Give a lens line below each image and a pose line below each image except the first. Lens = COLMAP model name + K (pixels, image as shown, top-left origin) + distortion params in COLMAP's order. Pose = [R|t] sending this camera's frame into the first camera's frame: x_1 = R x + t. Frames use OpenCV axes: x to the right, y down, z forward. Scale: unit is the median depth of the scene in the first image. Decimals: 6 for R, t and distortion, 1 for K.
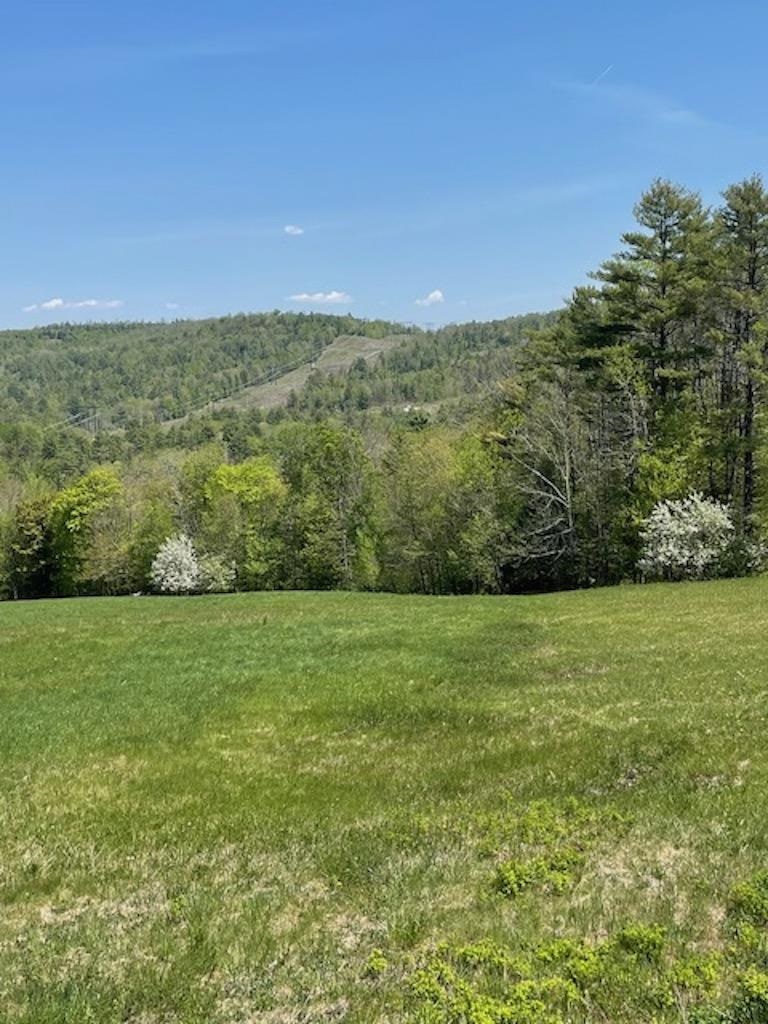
lens RADIAL K [[1336.3, 0, 380.7], [0, 1336.3, 510.1], [0, 0, 1]] dist [0.064547, 0.000000]
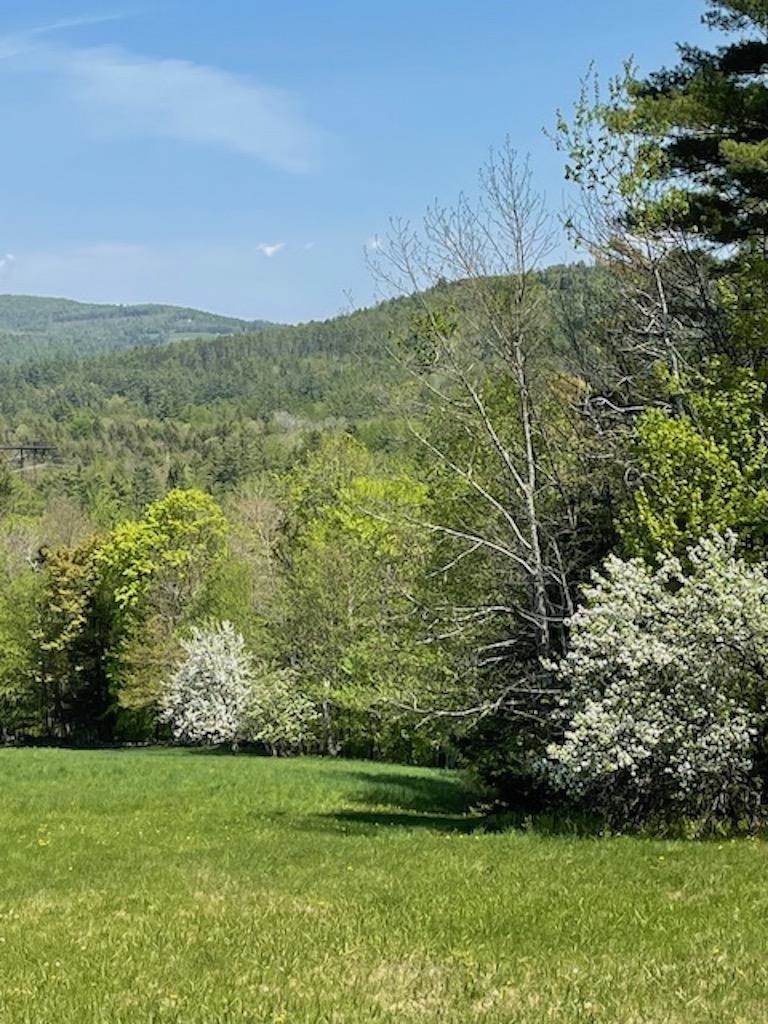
lens RADIAL K [[2271.0, 0, 371.6], [0, 2271.0, 496.6], [0, 0, 1]] dist [0.075727, 0.000000]
pose [[0.946749, 0.012048, -0.321746, 0.135493], [-0.023561, 0.999213, -0.031913, -0.001123], [0.321109, 0.037795, 0.946288, 0.213449]]
